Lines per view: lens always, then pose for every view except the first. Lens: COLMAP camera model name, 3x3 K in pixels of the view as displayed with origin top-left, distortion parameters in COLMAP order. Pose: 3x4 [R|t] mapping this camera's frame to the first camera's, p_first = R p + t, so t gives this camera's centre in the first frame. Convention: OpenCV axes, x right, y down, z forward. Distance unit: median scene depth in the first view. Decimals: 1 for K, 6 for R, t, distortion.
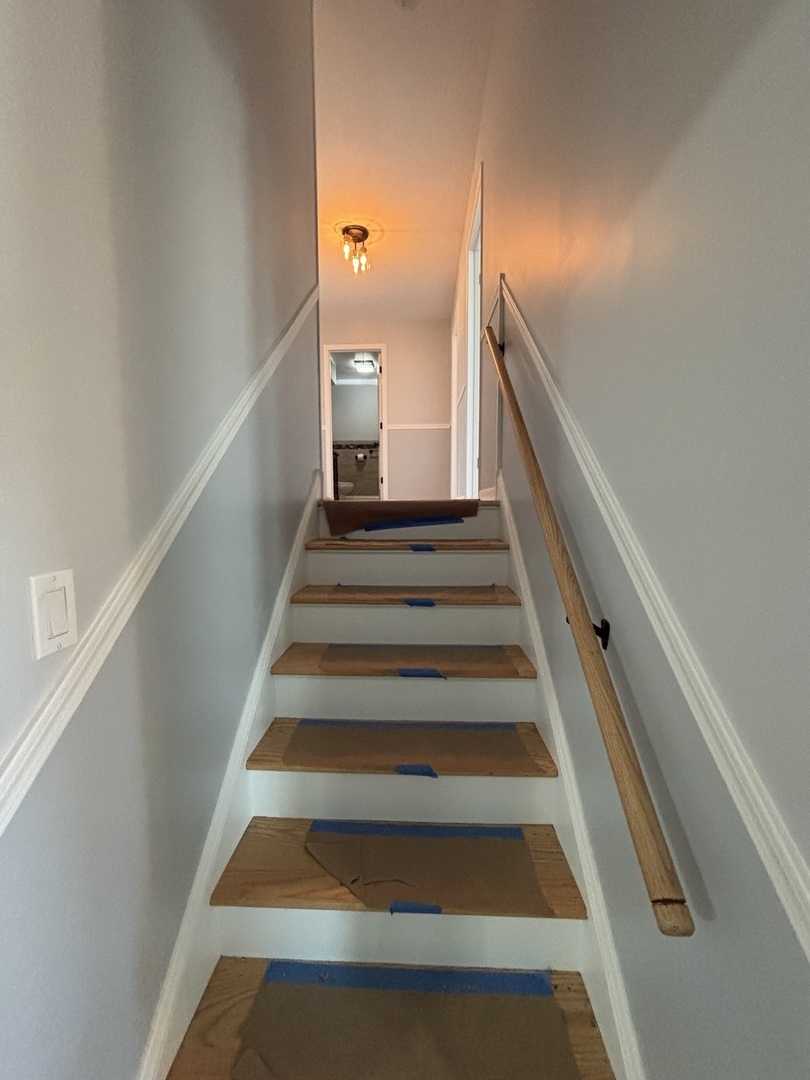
lens RADIAL K [[430.0, 0, 402.4], [0, 430.0, 544.8], [0, 0, 1]] dist [-0.002251, -0.000377]
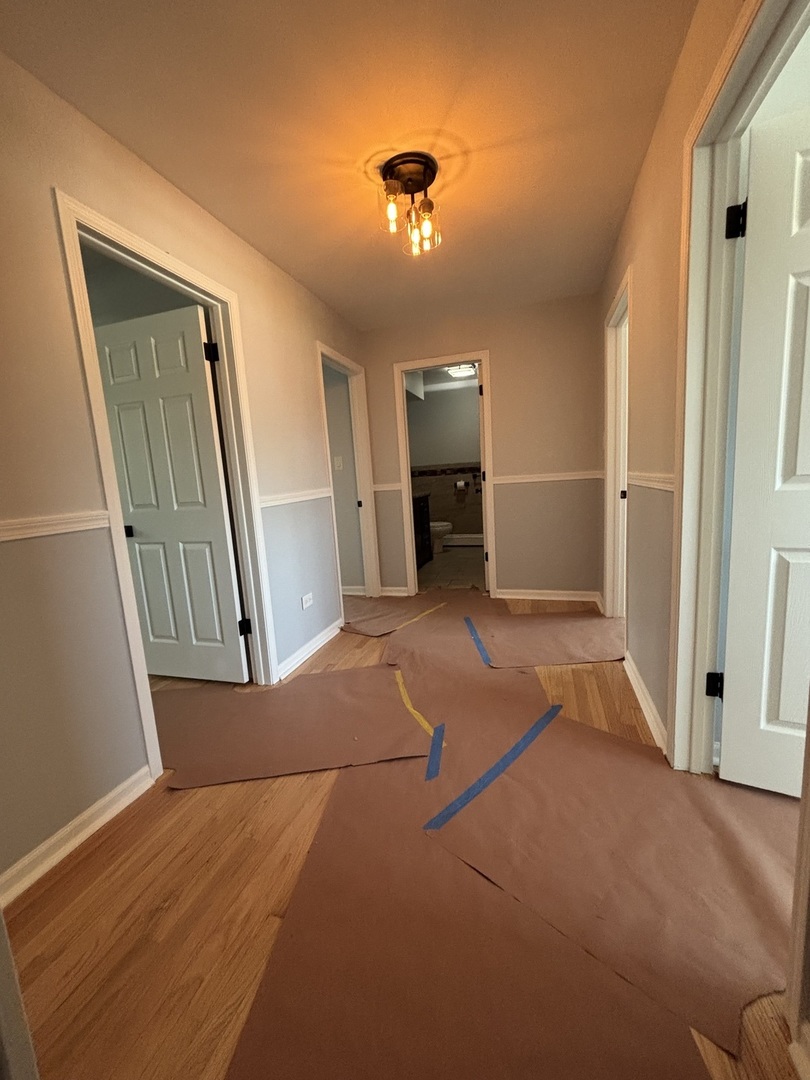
lens RADIAL K [[437.0, 0, 404.9], [0, 437.0, 536.7], [0, 0, 1]] dist [0.008755, -0.000253]
pose [[0.967548, -0.016810, -0.252128, 0.001838], [0.028241, 0.998727, 0.041789, -0.339429], [0.251105, -0.047553, 0.966791, 0.503317]]
